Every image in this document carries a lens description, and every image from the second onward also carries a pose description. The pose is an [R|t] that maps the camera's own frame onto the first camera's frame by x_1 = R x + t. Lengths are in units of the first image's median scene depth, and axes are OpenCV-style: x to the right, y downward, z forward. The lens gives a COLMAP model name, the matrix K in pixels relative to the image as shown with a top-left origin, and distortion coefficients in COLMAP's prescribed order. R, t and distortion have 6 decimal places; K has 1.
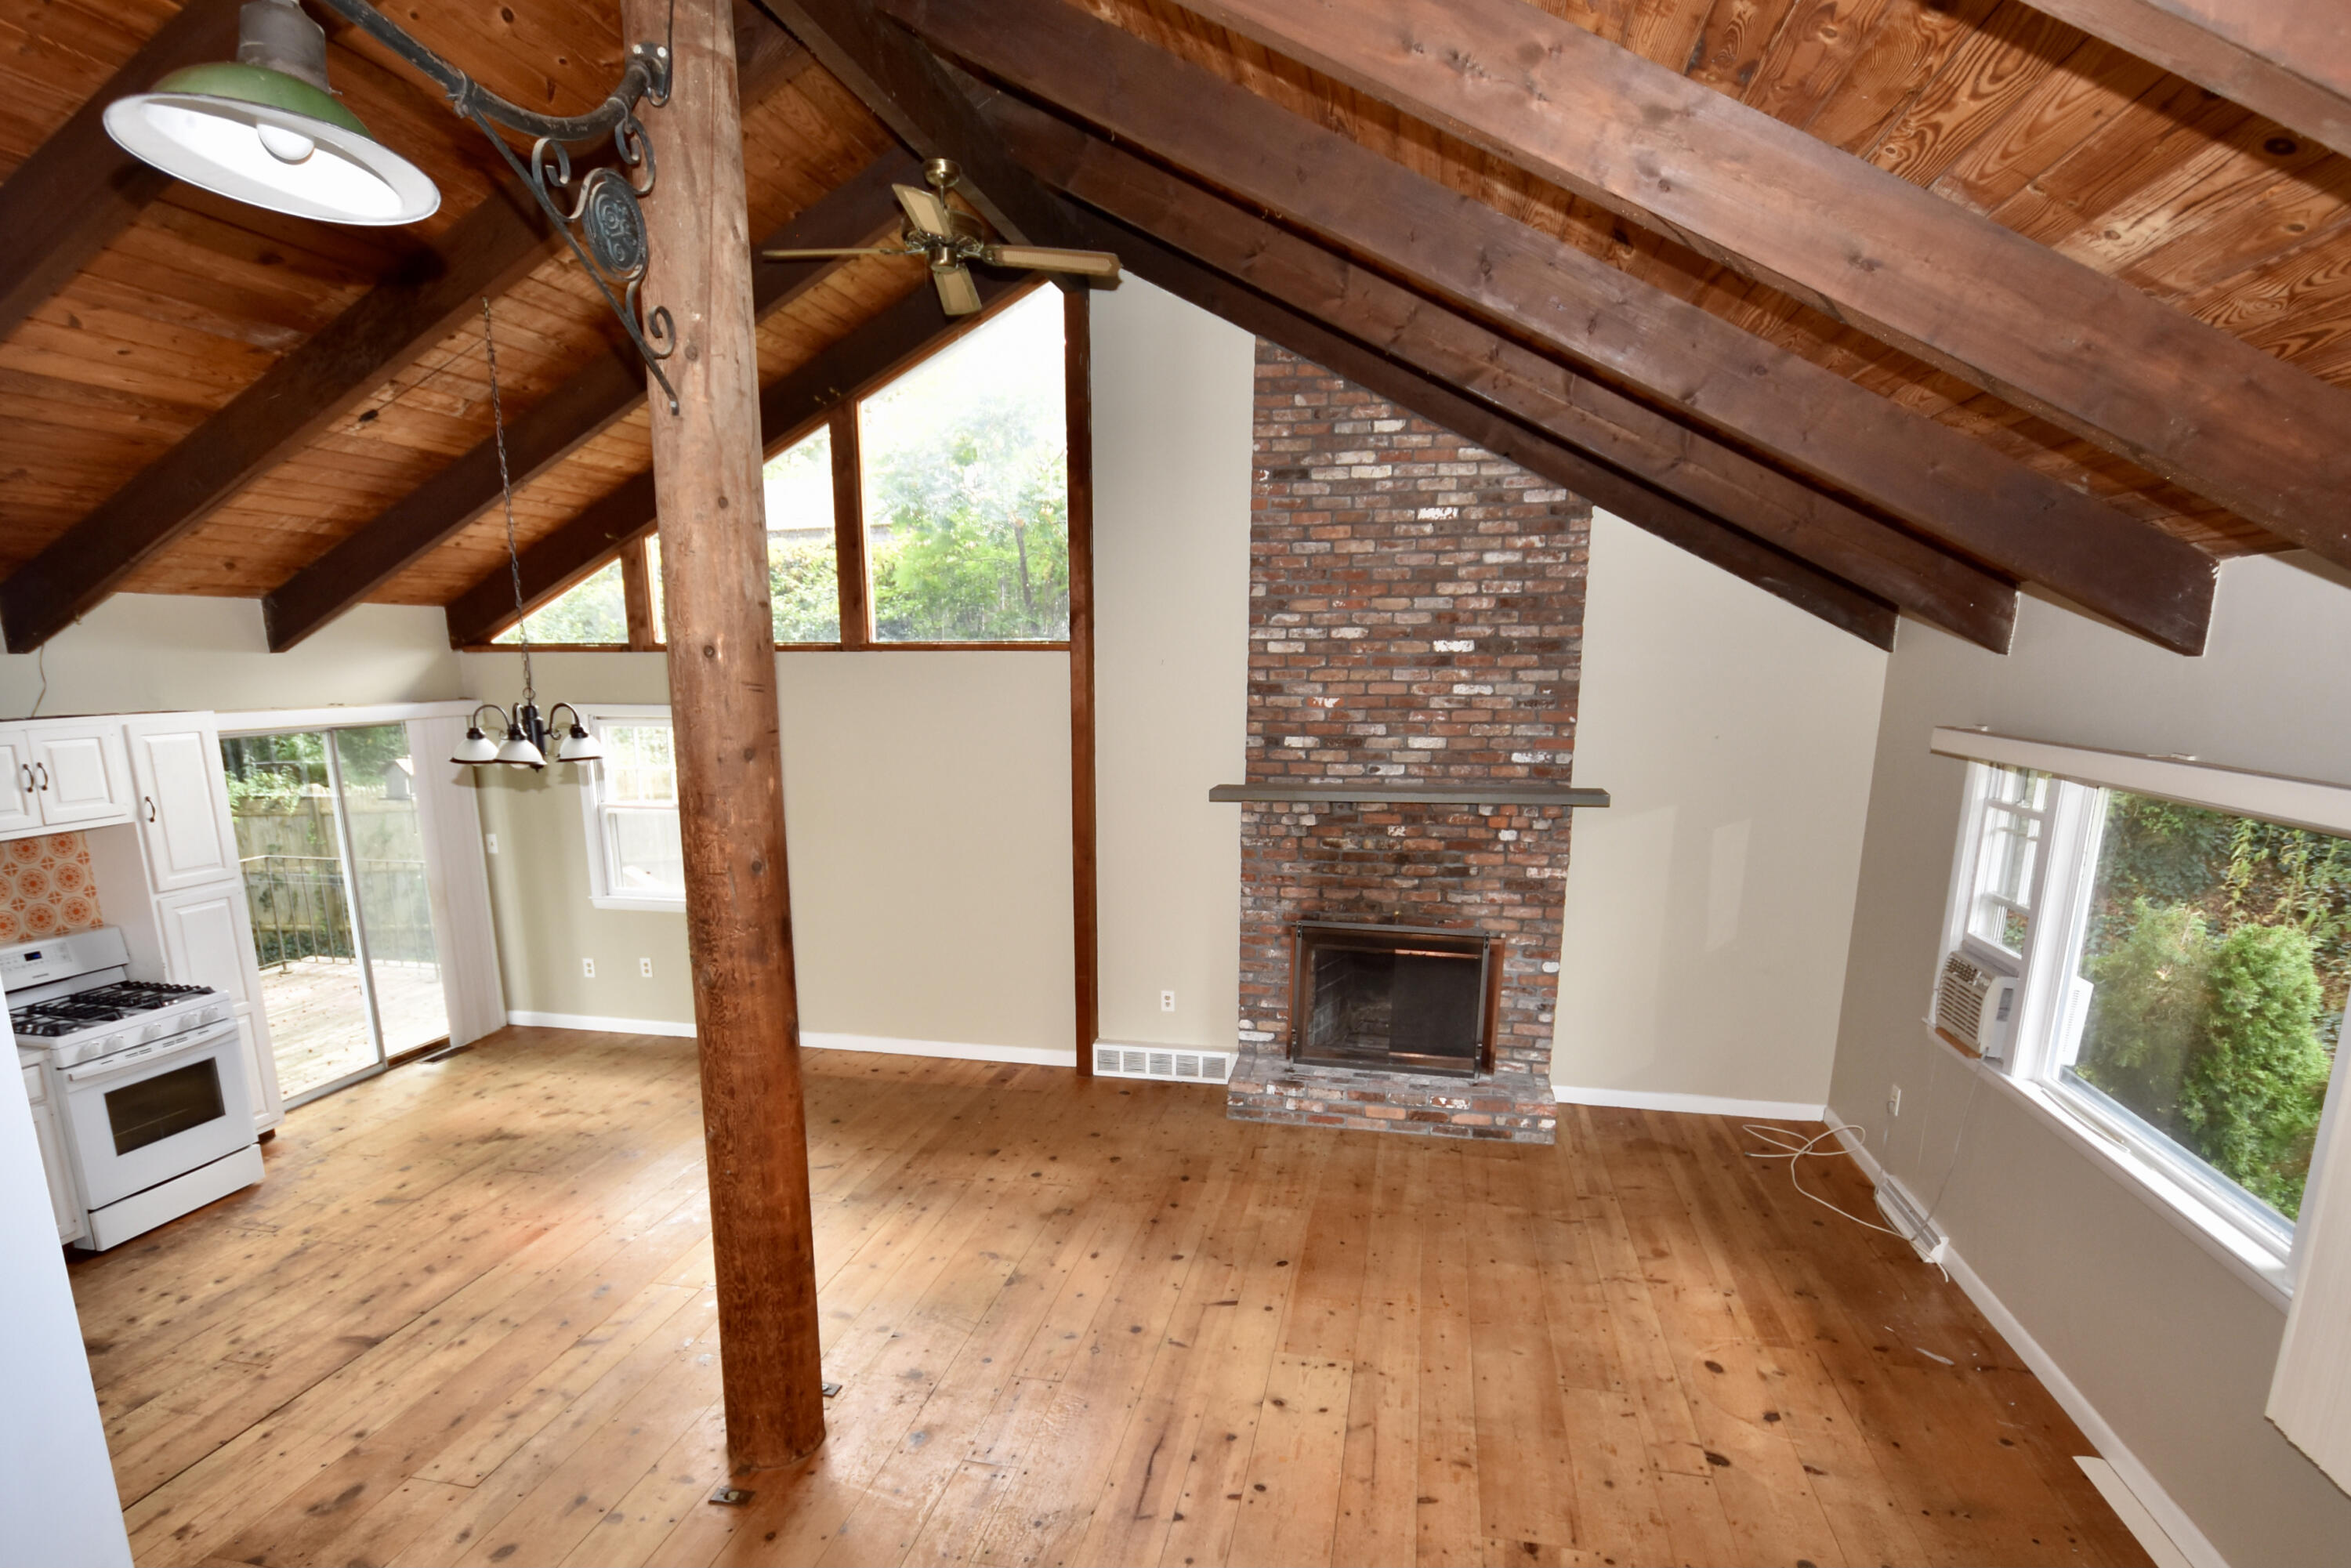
lens RADIAL K [[1249.0, 0, 1148.4], [0, 1249.0, 955.0], [0, 0, 1]] dist [-0.005373, -0.000351]
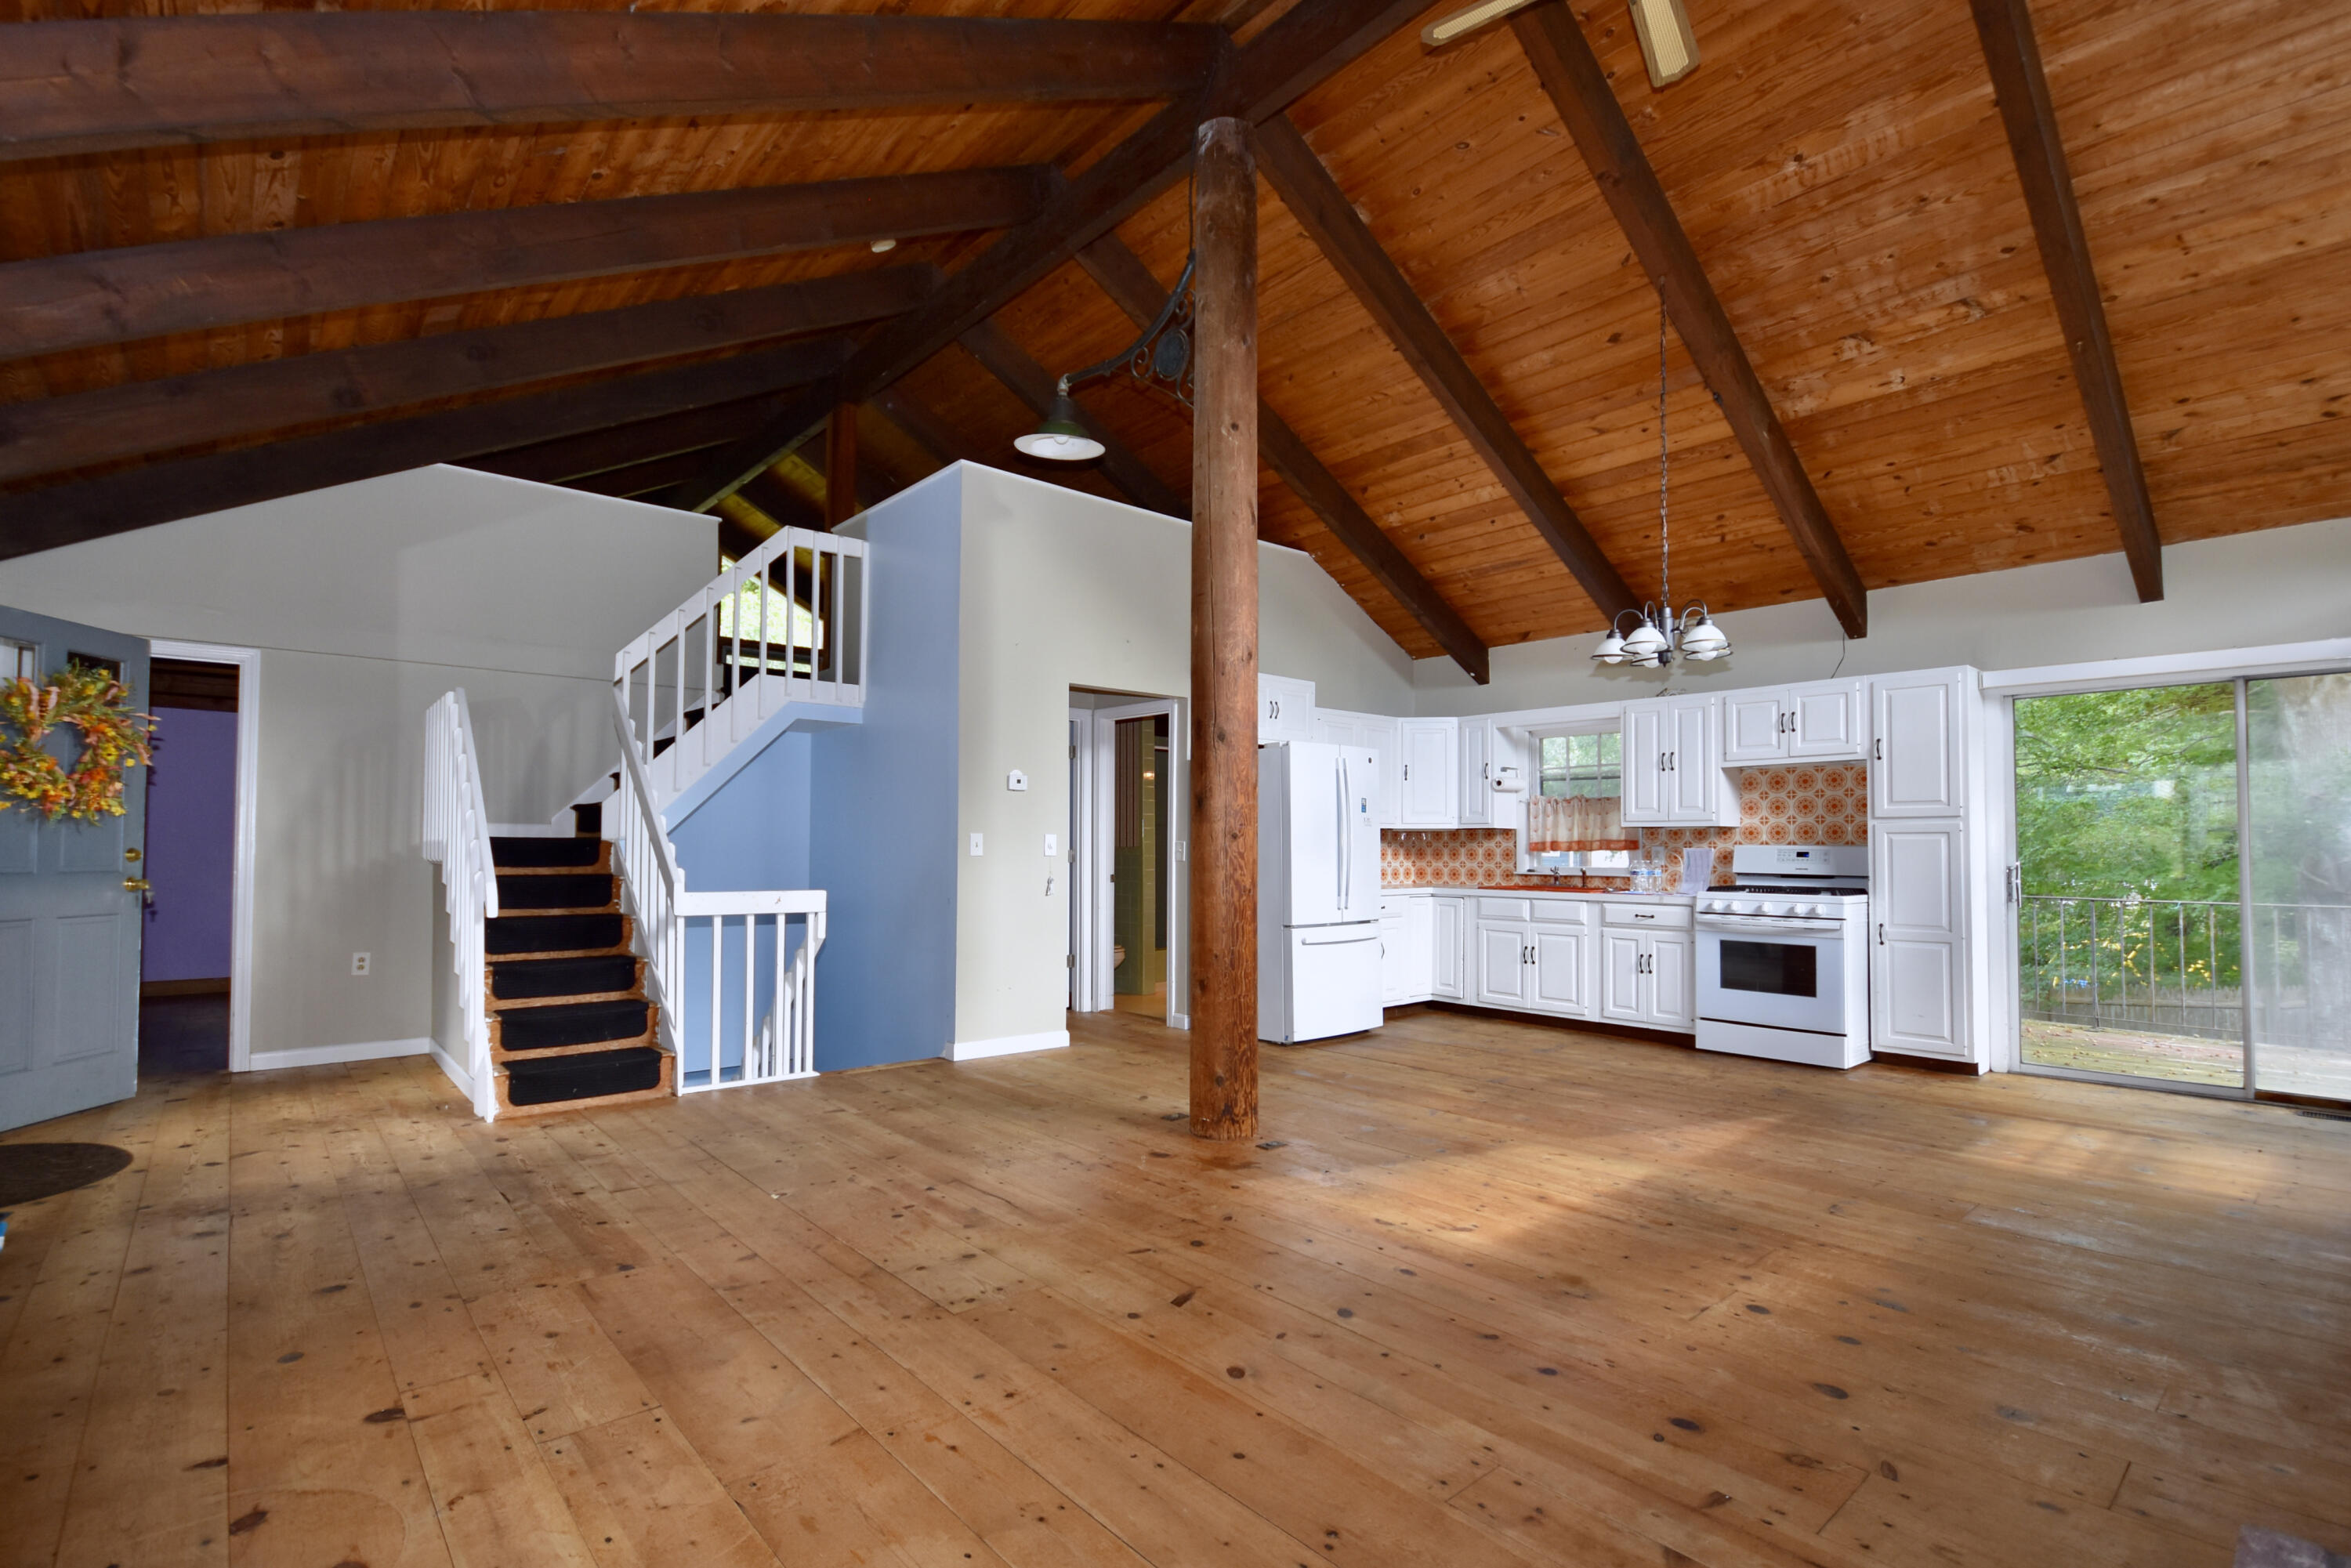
lens RADIAL K [[1066.3, 0, 1158.8], [0, 1066.3, 820.8], [0, 0, 1]] dist [0.001077, -0.008585]
pose [[-0.602918, -0.024557, -0.797425, 0.393389], [-0.193188, 0.974273, 0.116063, -0.028474], [0.774059, 0.224029, -0.592151, 0.934237]]
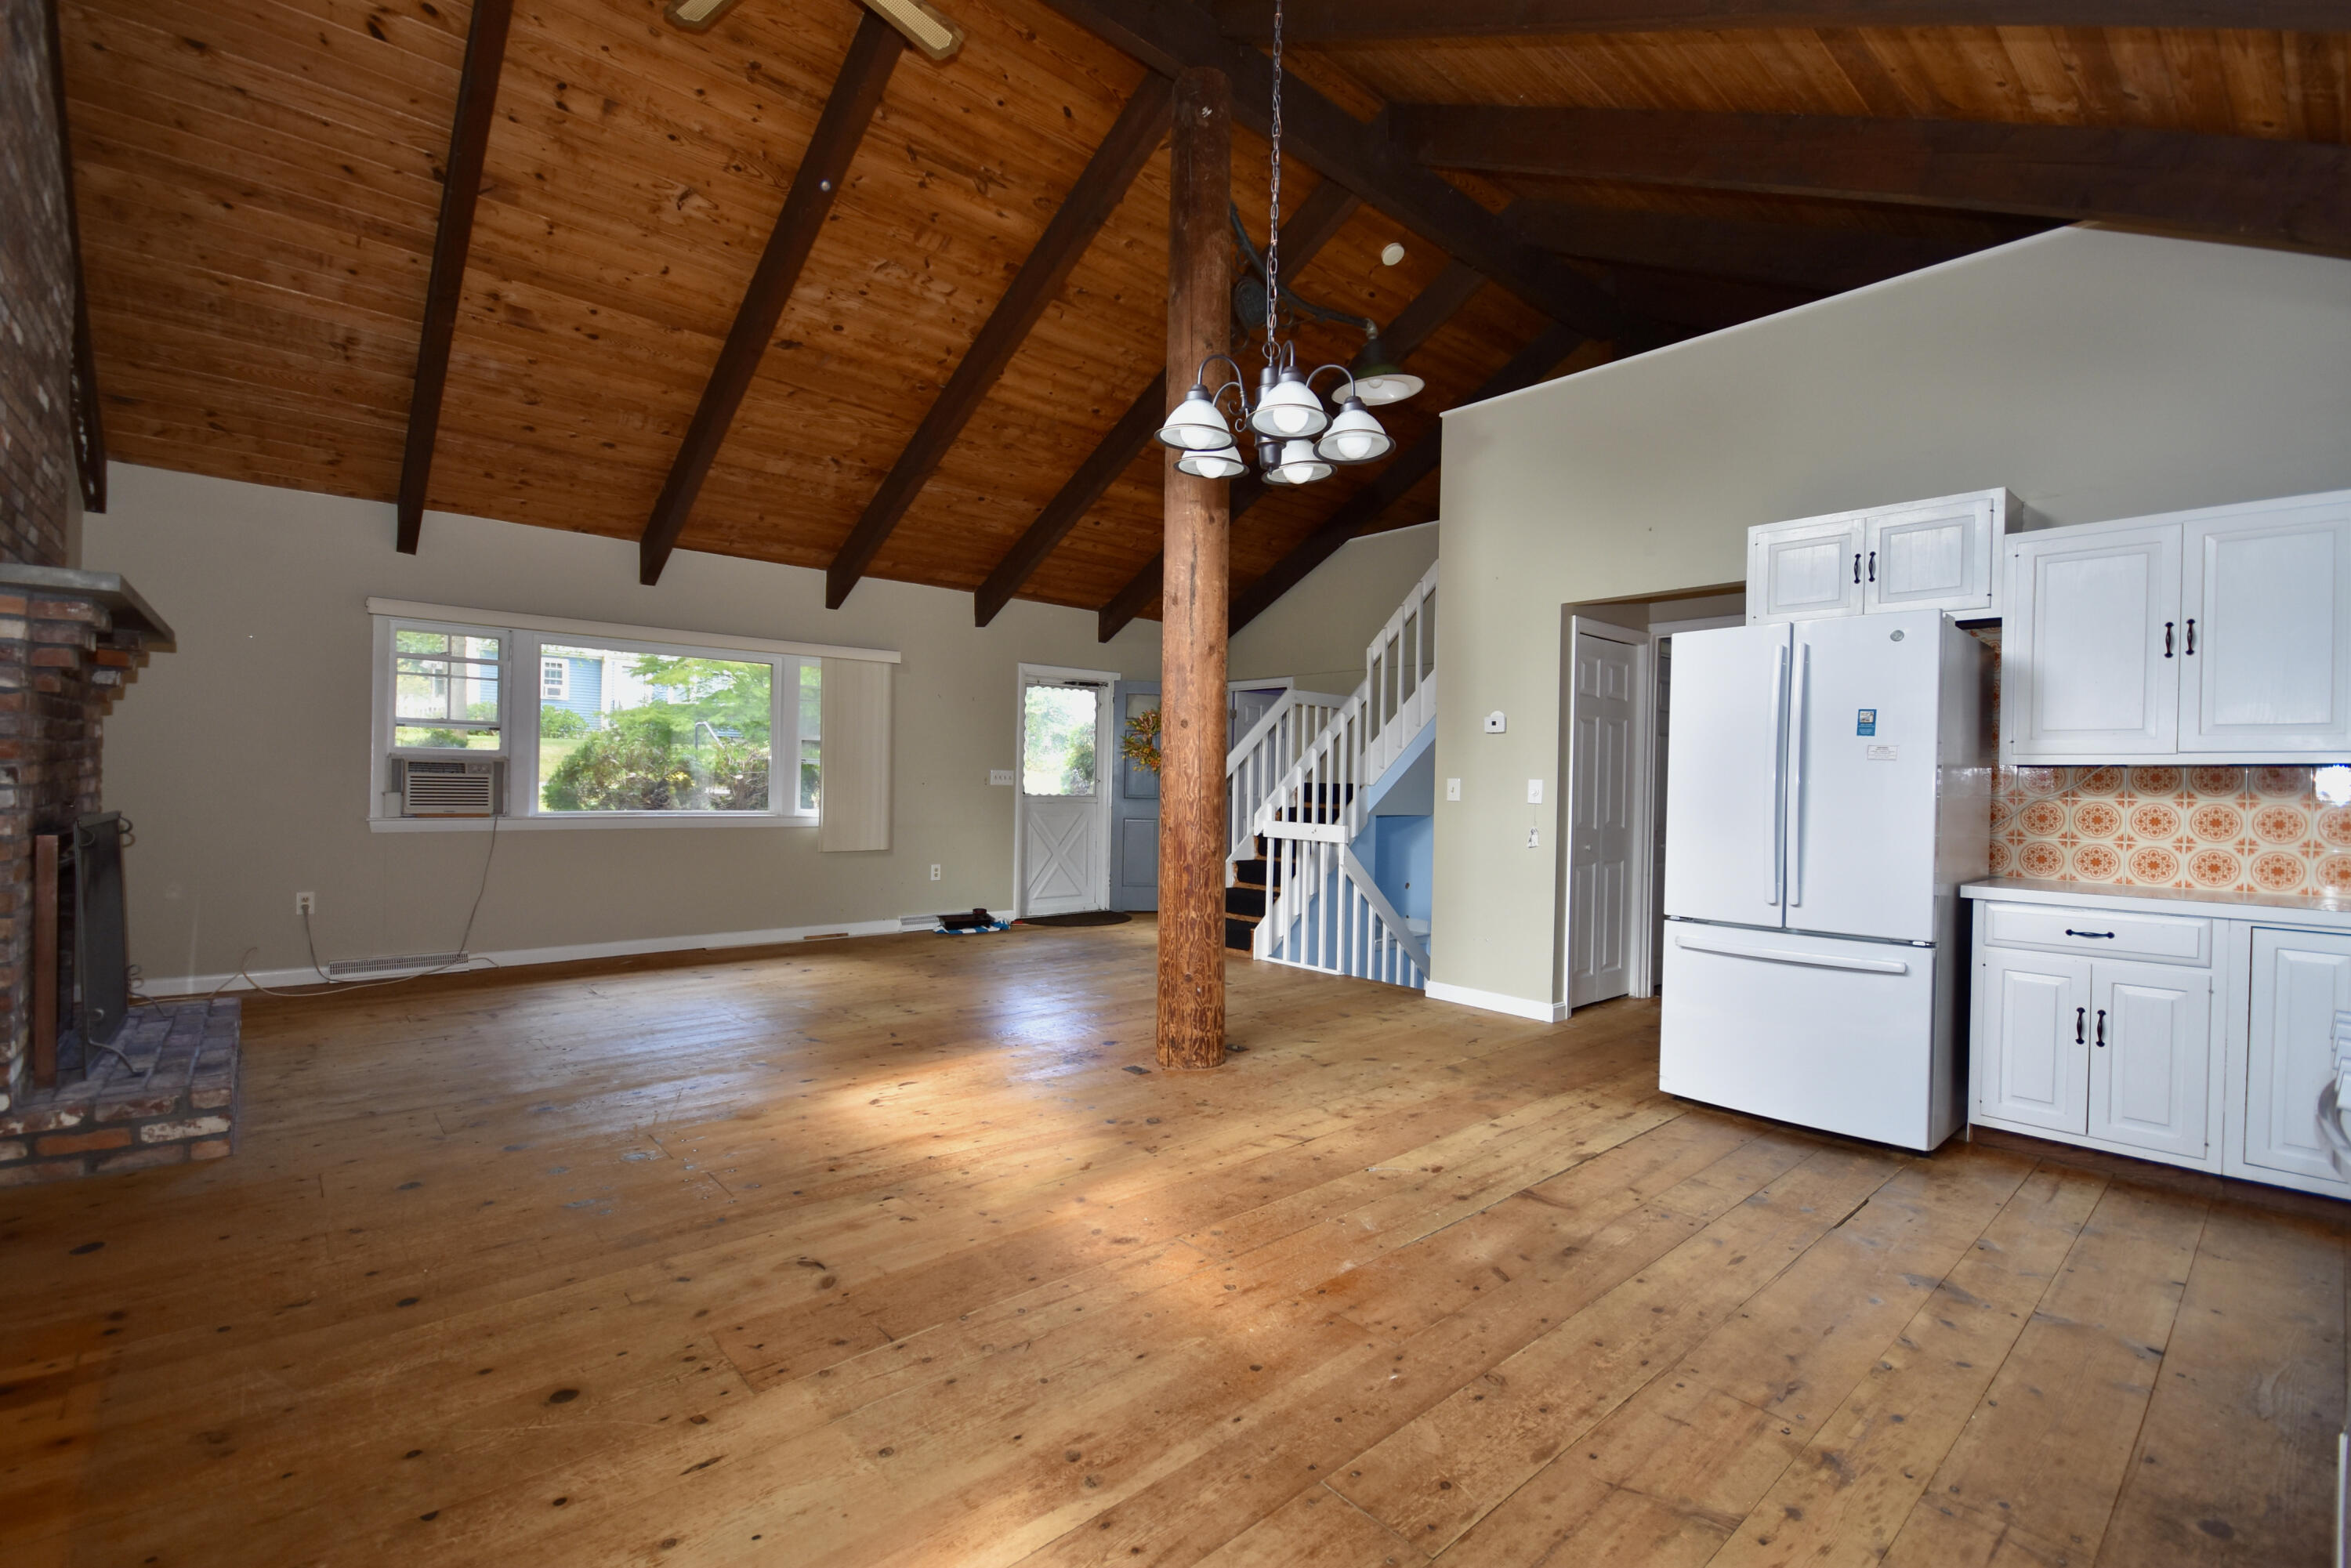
lens RADIAL K [[1025.2, 0, 1173.6], [0, 1025.2, 790.2], [0, 0, 1]] dist [0.001259, -0.008222]
pose [[-0.806806, -0.021344, 0.590430, -0.570549], [0.119645, 0.972739, 0.198656, -0.075750], [-0.578575, 0.230919, -0.782258, 1.104842]]
